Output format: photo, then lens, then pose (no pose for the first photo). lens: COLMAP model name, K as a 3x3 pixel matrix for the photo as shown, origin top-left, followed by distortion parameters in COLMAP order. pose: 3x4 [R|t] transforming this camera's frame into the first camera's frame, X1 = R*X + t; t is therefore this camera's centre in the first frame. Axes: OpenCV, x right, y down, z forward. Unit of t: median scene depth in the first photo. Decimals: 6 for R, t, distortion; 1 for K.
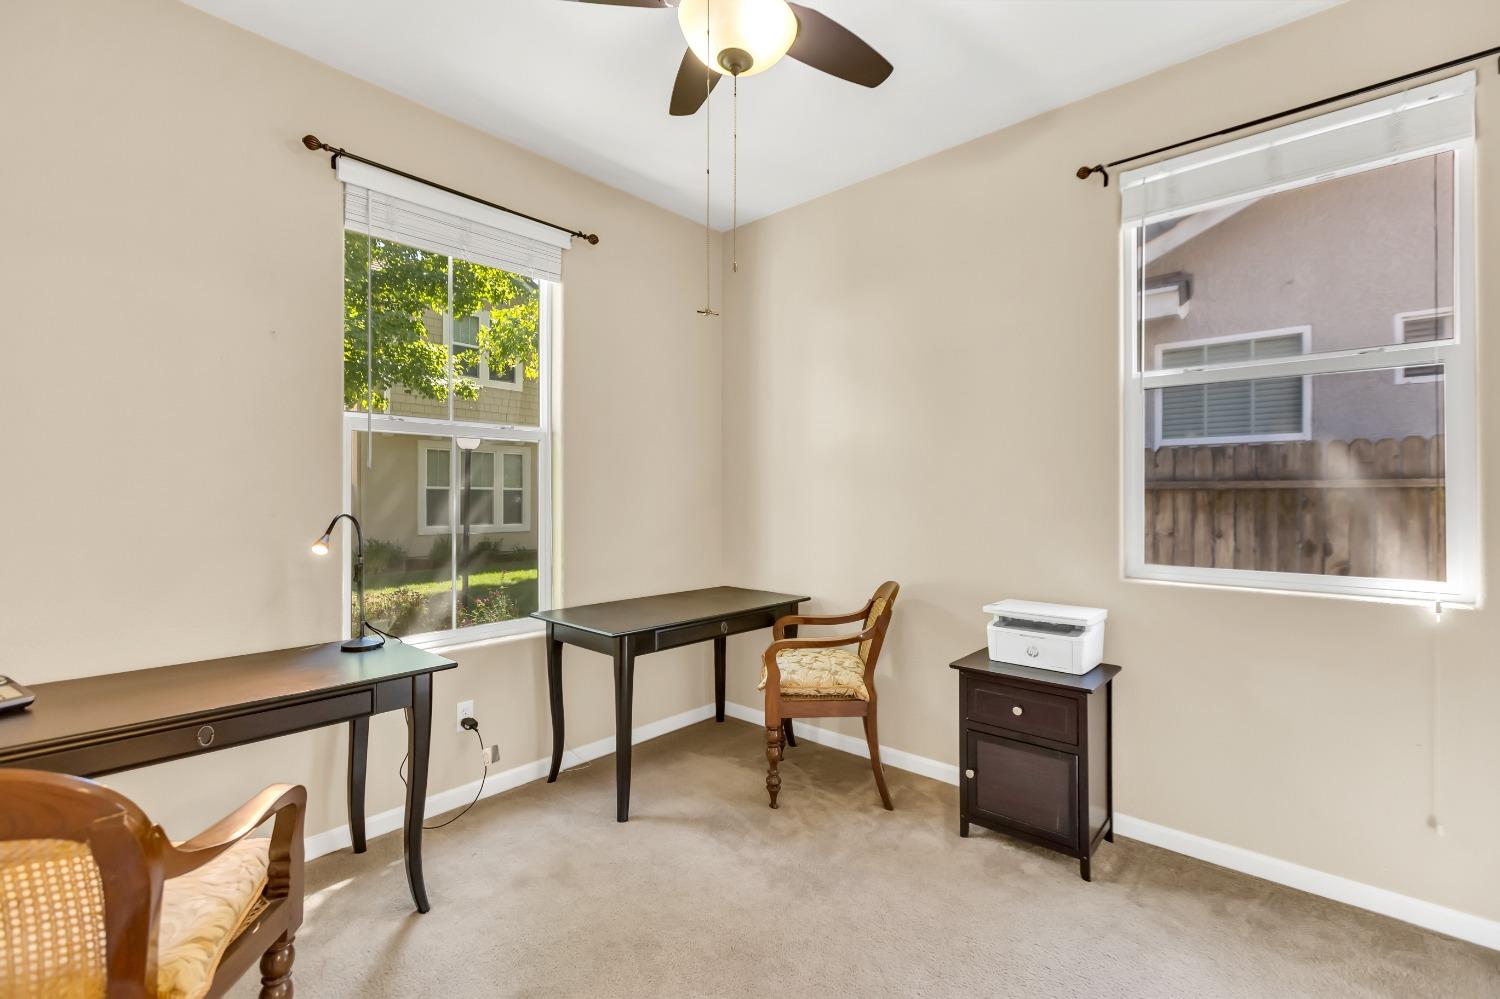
lens RADIAL K [[666.5, 0, 752.3], [0, 666.5, 487.8], [0, 0, 1]] dist [0.000403, 0.000129]
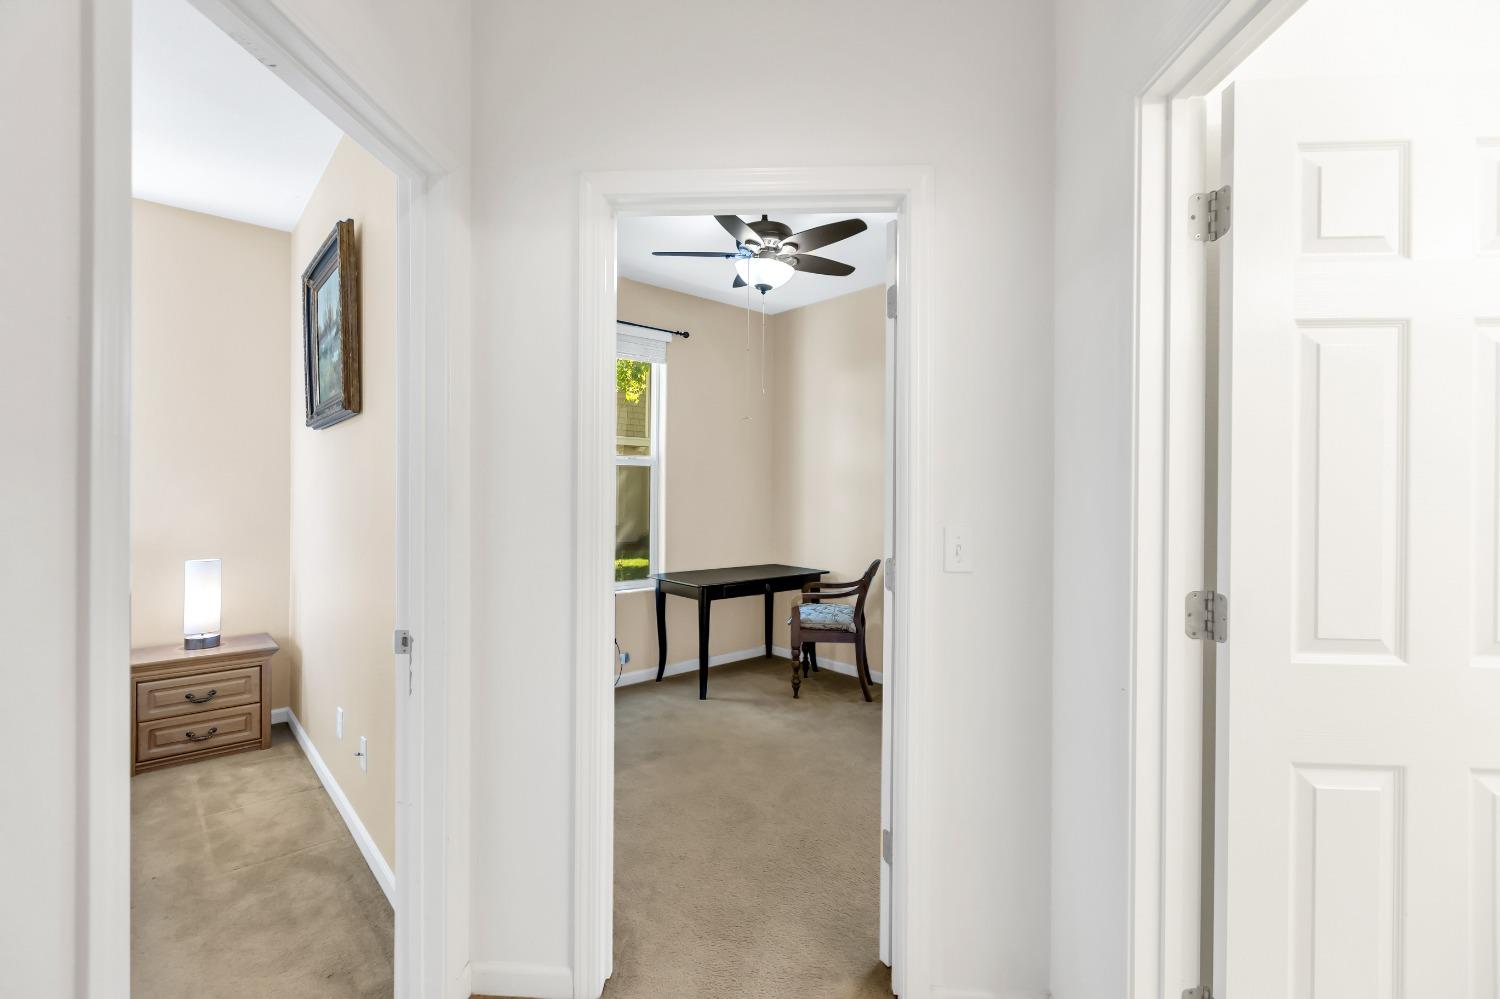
lens RADIAL K [[666.5, 0, 753.1], [0, 666.5, 493.2], [0, 0, 1]] dist [0.000403, 0.000129]
pose [[0.993522, 0.008548, -0.113314, 0.107006], [-0.007335, 0.999911, 0.011118, -0.027958], [0.113399, -0.010215, 0.993497, -0.594165]]
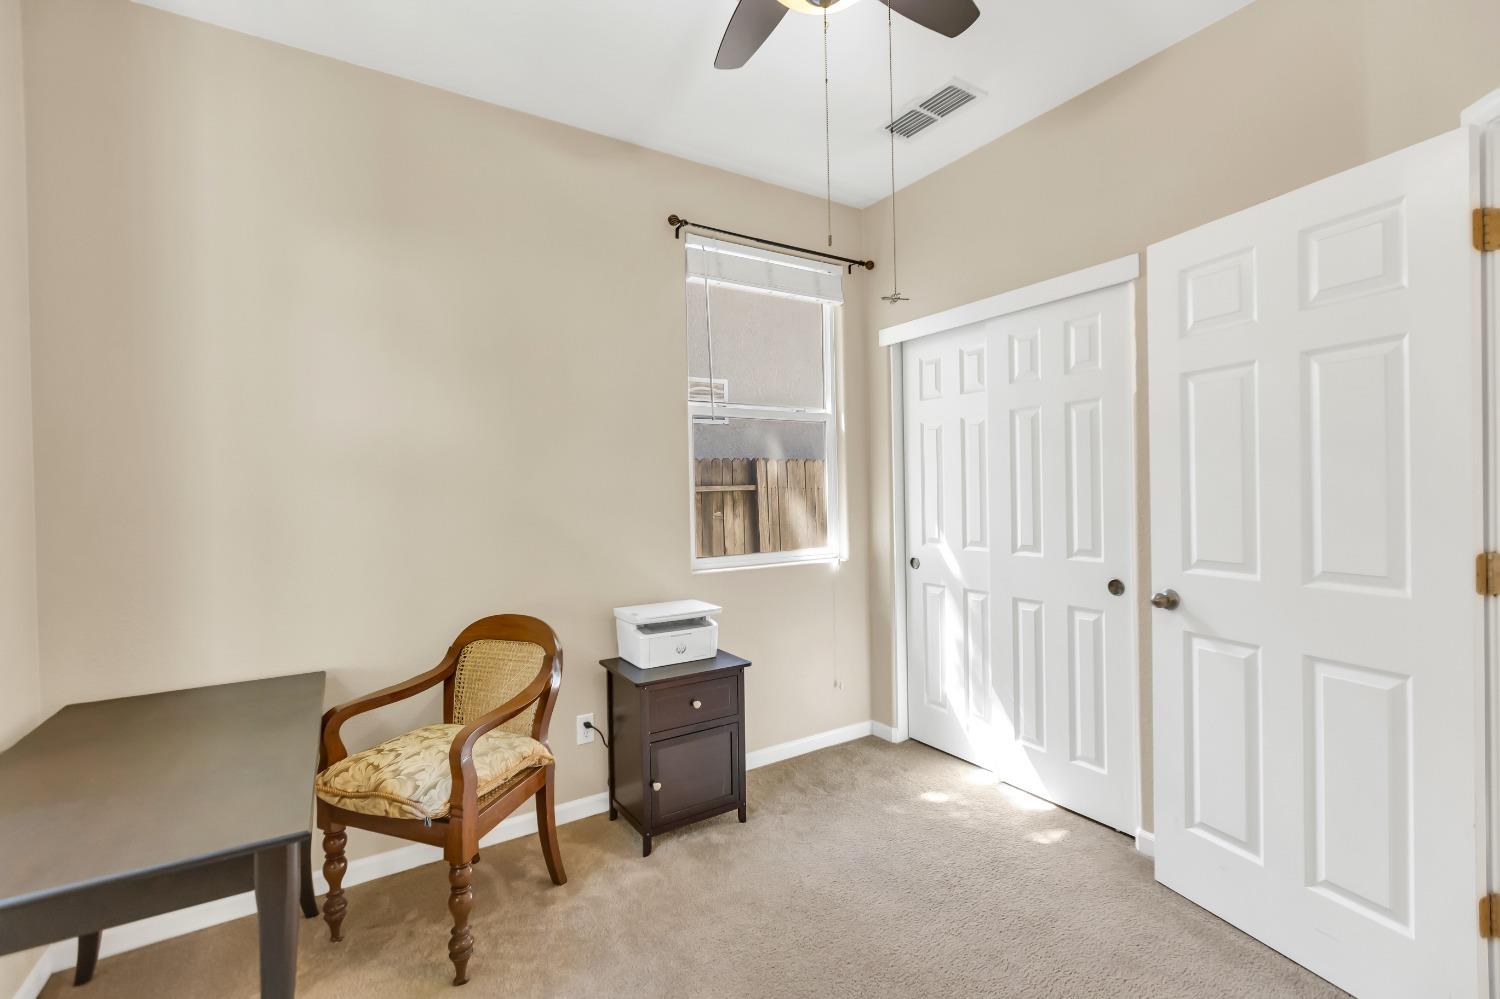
lens RADIAL K [[666.5, 0, 751.0], [0, 666.5, 499.1], [0, 0, 1]] dist [0.000403, 0.000129]
pose [[0.273298, -0.015773, 0.961800, -0.529259], [0.023197, 0.999683, 0.009803, -0.004958], [-0.961650, 0.019632, 0.273577, 0.531736]]
